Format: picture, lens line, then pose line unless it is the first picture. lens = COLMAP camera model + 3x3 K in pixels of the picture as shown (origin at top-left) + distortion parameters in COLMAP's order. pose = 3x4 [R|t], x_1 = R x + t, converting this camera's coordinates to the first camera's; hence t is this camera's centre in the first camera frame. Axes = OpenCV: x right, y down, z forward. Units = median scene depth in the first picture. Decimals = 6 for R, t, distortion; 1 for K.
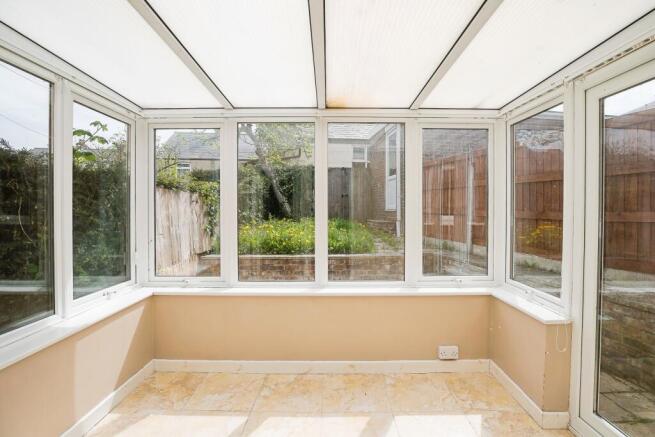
lens RADIAL K [[307.9, 0, 325.9], [0, 307.9, 215.1], [0, 0, 1]] dist [-0.029742, -0.000479]
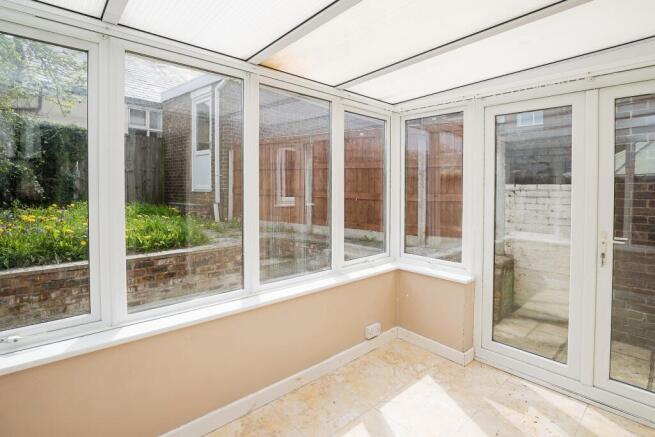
lens RADIAL K [[330.0, 0, 330.9], [0, 330.0, 196.5], [0, 0, 1]] dist [-0.027480, -0.000004]
pose [[0.727820, -0.012414, 0.685656, -0.454606], [0.007294, 0.999920, 0.010361, -0.020887], [-0.685729, -0.002540, 0.727852, 0.272150]]
